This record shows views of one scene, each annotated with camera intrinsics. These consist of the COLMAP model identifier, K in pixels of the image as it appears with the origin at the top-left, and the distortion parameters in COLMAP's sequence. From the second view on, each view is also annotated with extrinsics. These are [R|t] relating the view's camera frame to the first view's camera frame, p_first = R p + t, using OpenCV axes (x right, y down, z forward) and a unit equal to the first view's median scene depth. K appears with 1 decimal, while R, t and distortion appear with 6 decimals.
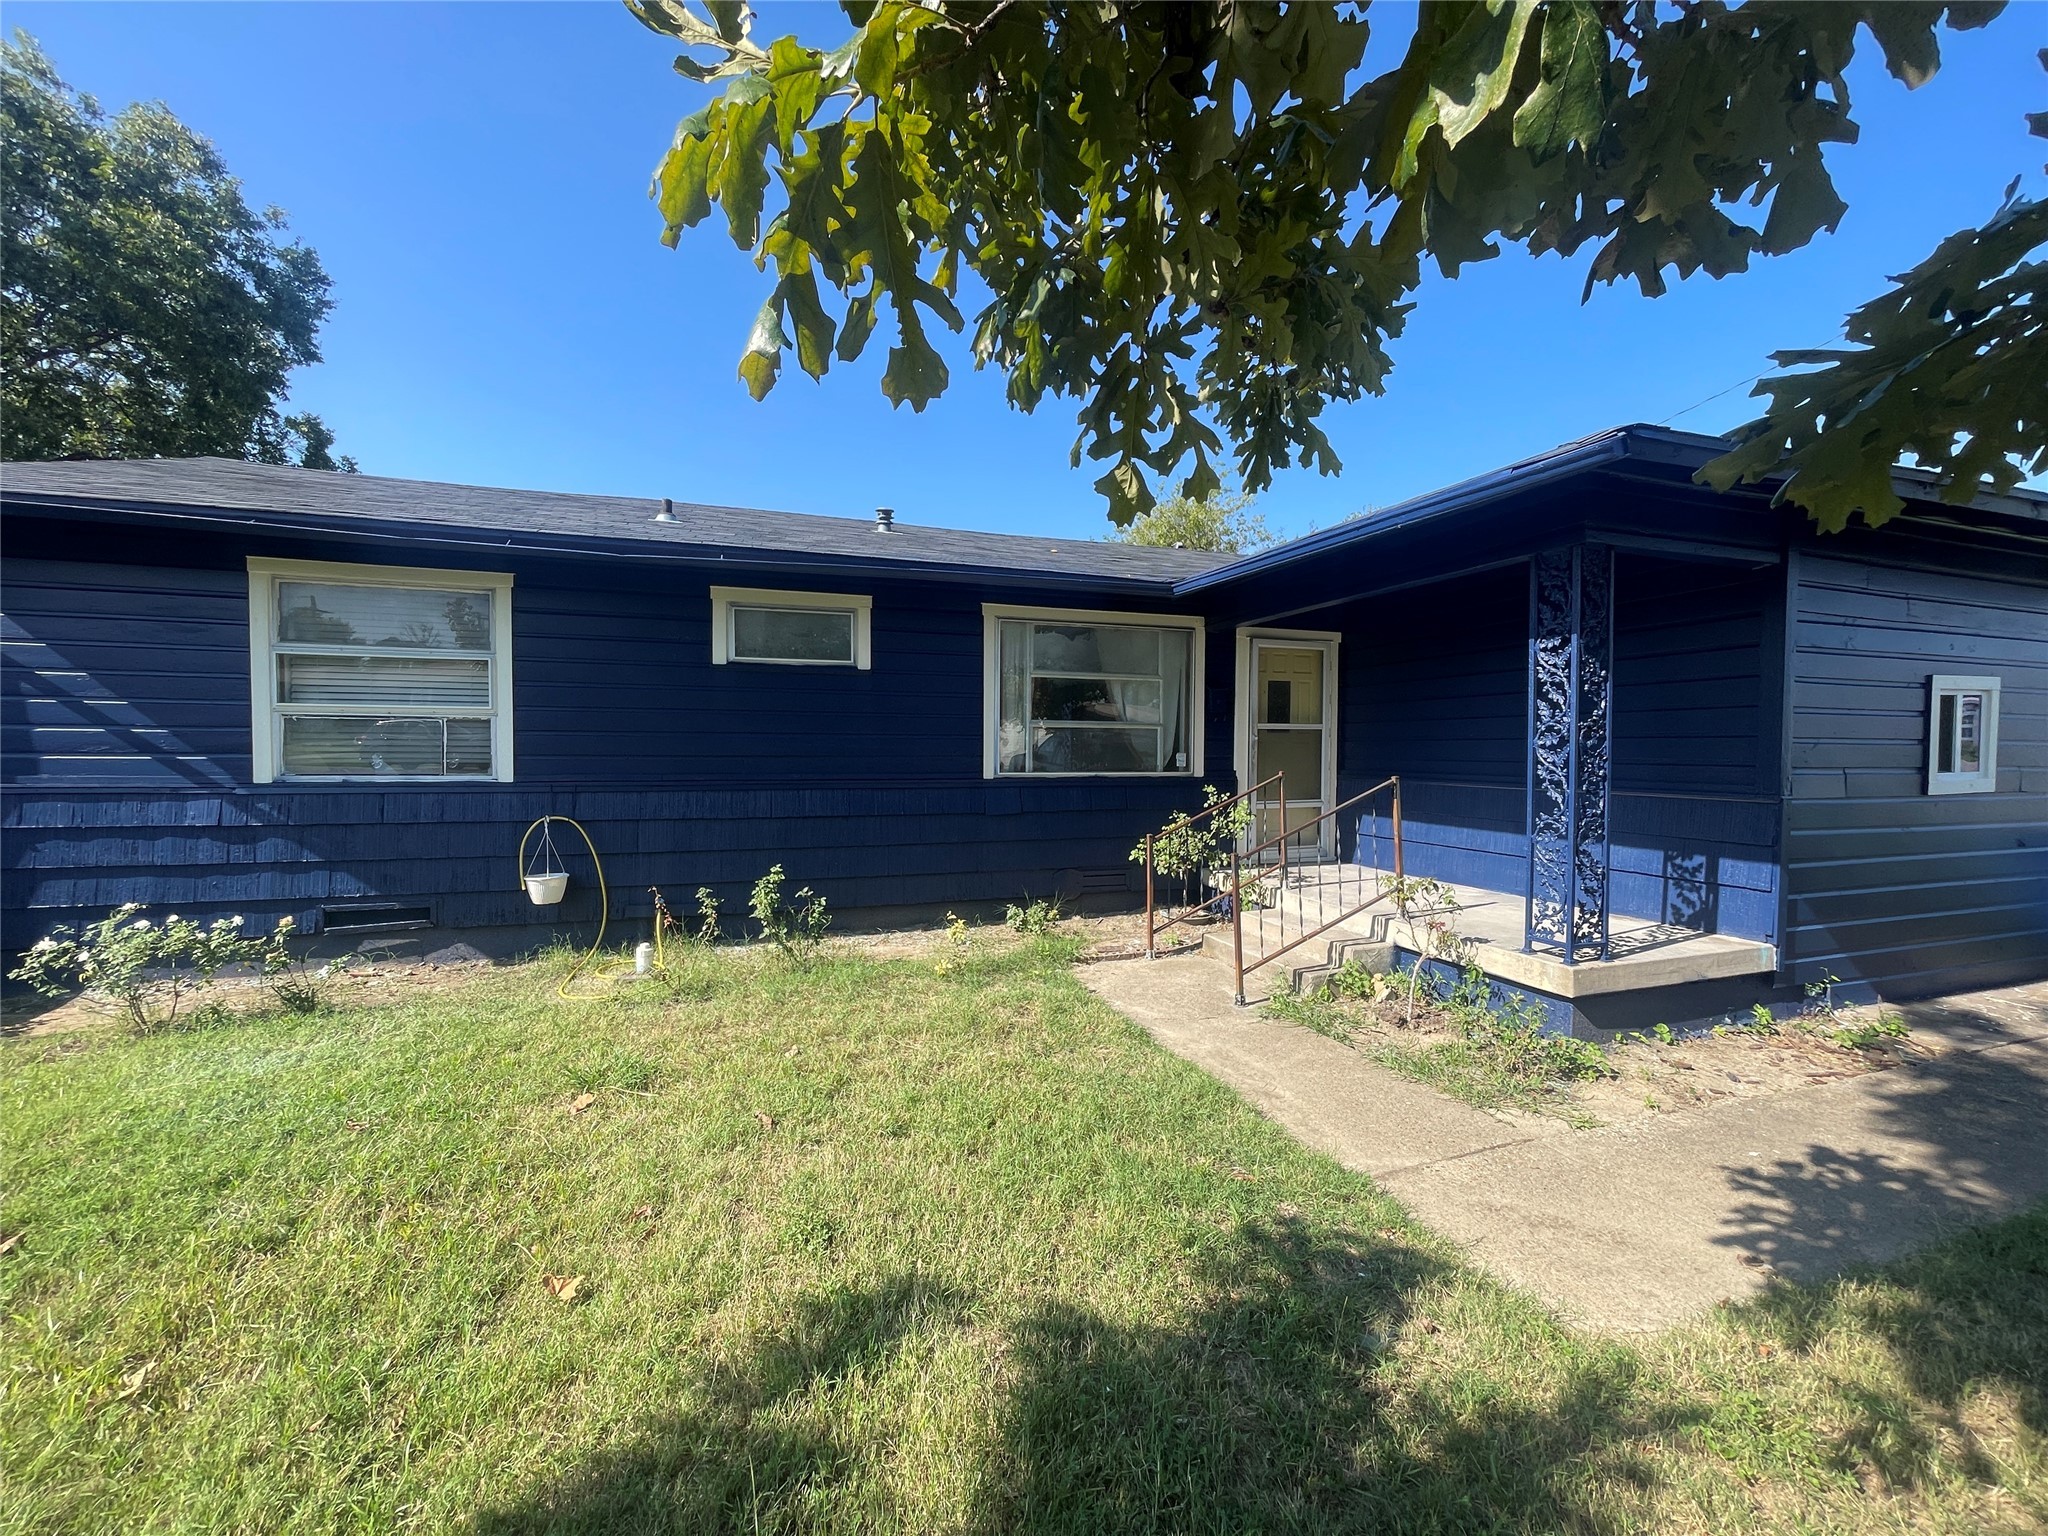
lens RADIAL K [[824.1, 0, 1009.4], [0, 824.1, 763.1], [0, 0, 1]] dist [-0.002760, 0.000768]
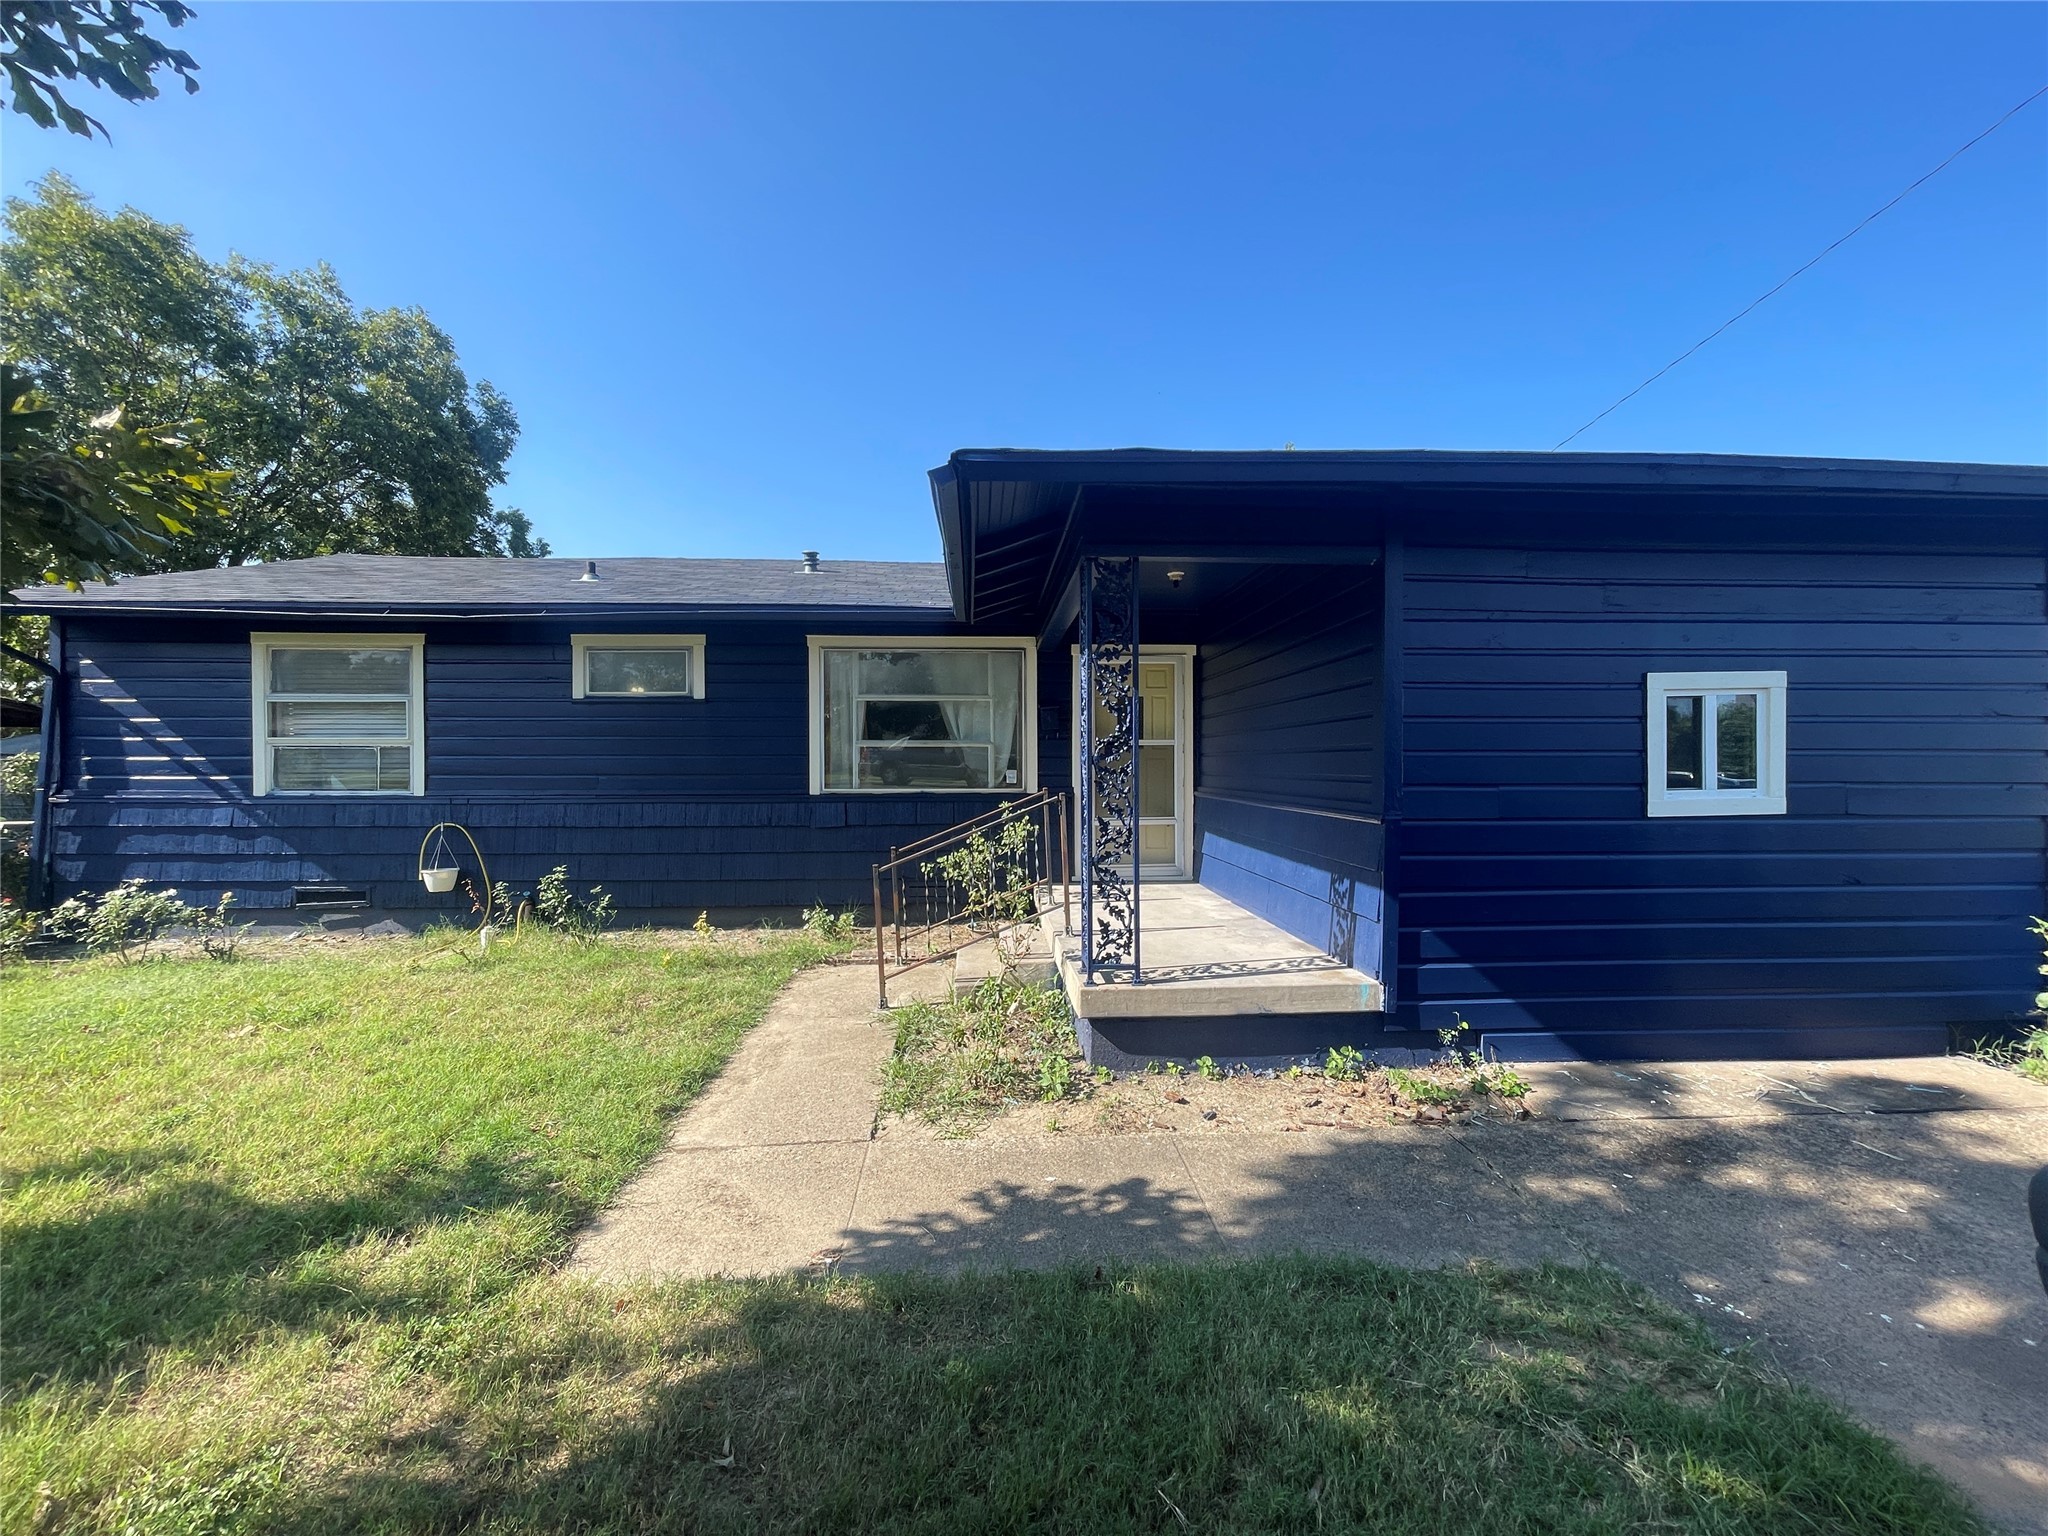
lens RADIAL K [[824.1, 0, 1008.4], [0, 824.1, 764.6], [0, 0, 1]] dist [-0.002760, 0.000768]
pose [[0.962182, -0.007231, -0.272310, 0.675821], [0.001692, 0.999787, -0.020570, 0.002364], [0.272401, 0.019331, 0.961990, 0.017641]]
